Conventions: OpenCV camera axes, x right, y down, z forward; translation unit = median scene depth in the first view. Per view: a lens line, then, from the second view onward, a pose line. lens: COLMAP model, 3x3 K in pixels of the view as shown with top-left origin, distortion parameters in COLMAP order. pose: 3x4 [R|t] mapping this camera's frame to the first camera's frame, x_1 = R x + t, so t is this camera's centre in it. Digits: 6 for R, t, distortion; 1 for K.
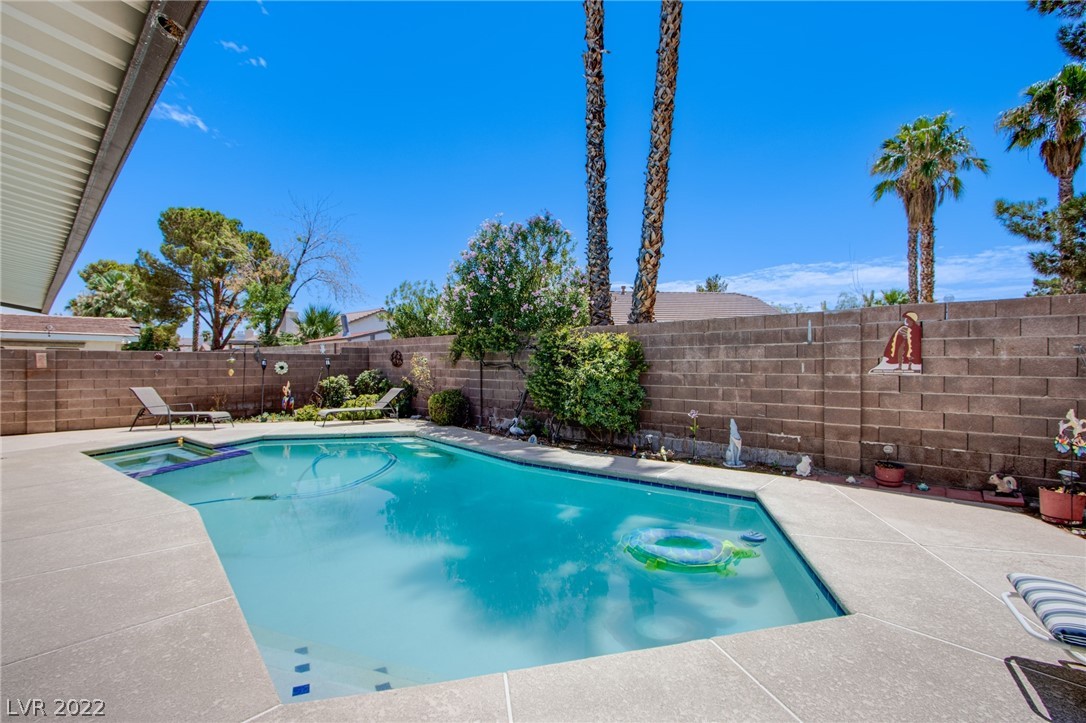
lens RADIAL K [[502.3, 0, 536.3], [0, 502.3, 363.0], [0, 0, 1]] dist [-0.009884, 0.002920]
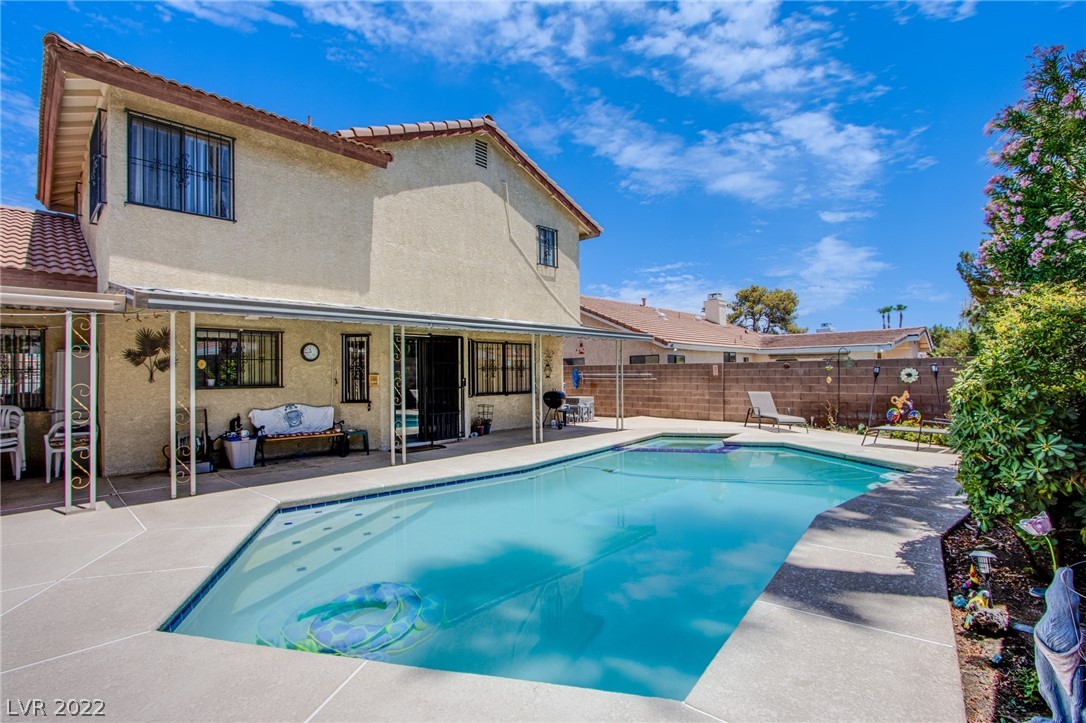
lens RADIAL K [[502.3, 0, 537.7], [0, 502.3, 363.0], [0, 0, 1]] dist [-0.009884, 0.002920]
pose [[-0.001833, -0.025046, -0.999685, 0.556173], [0.011820, 0.999616, -0.025065, 0.004608], [0.999928, -0.011862, -0.001537, 0.602984]]
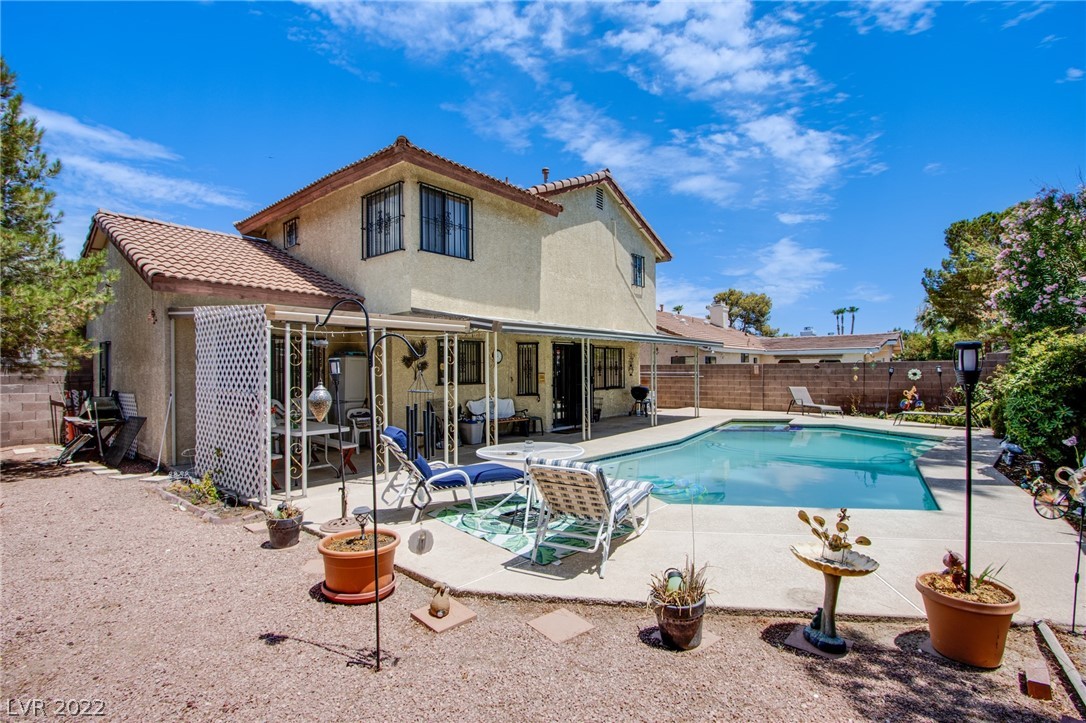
lens RADIAL K [[502.3, 0, 528.9], [0, 502.3, 390.4], [0, 0, 1]] dist [-0.009884, 0.002920]
pose [[0.069387, 0.038604, -0.996843, 0.934500], [0.009064, 0.999185, 0.039325, -0.012428], [0.997549, -0.011764, 0.068981, 0.063167]]
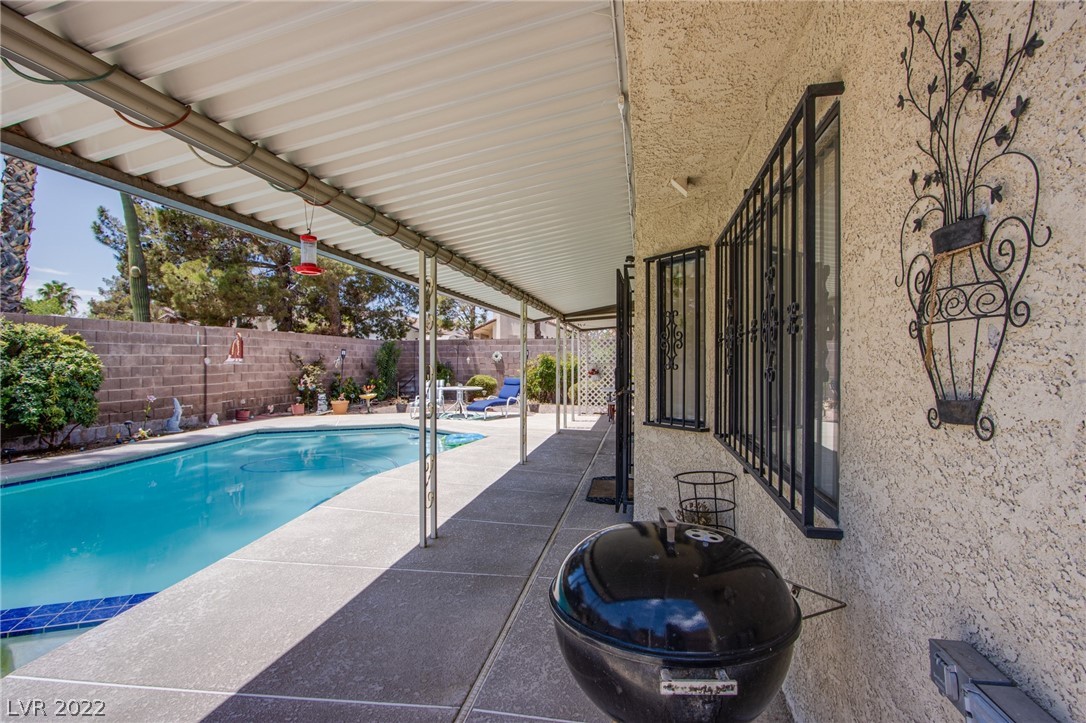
lens RADIAL K [[502.3, 0, 546.1], [0, 502.3, 359.7], [0, 0, 1]] dist [-0.009884, 0.002920]
pose [[-0.539548, -0.003381, 0.841948, -1.142311], [-0.003126, 0.999993, 0.002012, -0.000782], [-0.841949, -0.001547, -0.539555, 0.756335]]
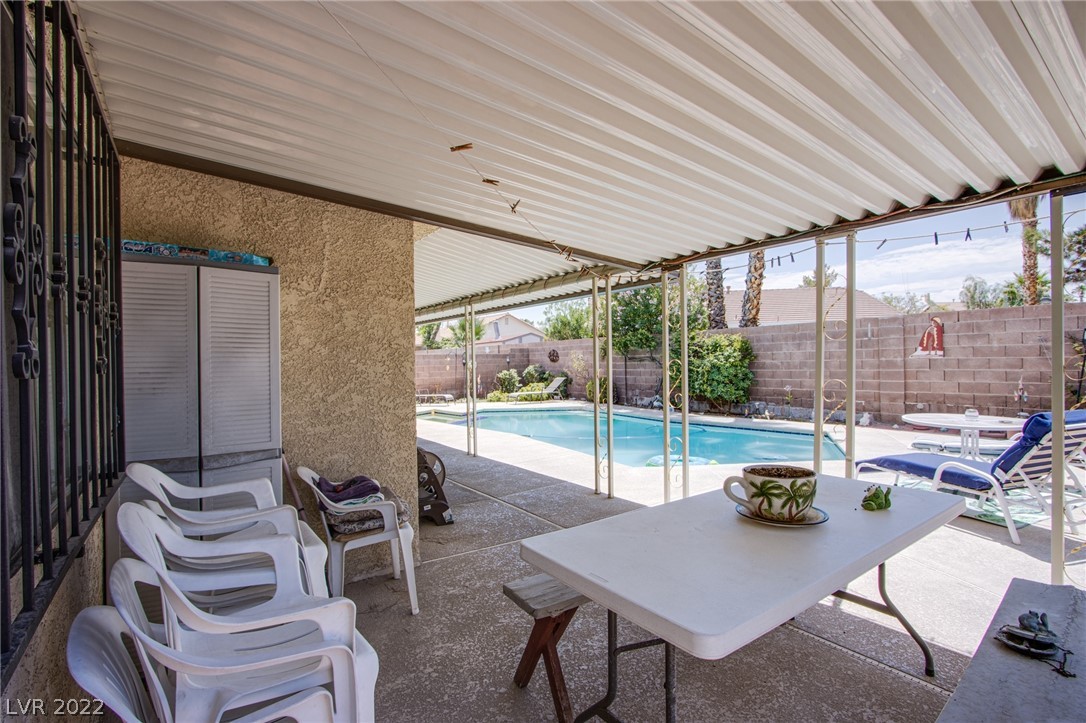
lens RADIAL K [[502.3, 0, 541.2], [0, 502.3, 363.5], [0, 0, 1]] dist [-0.009884, 0.002920]
pose [[0.983679, -0.019381, -0.178887, -0.124247], [0.020730, 0.999769, 0.005675, 0.004842], [0.178735, -0.009291, 0.983853, -0.526755]]
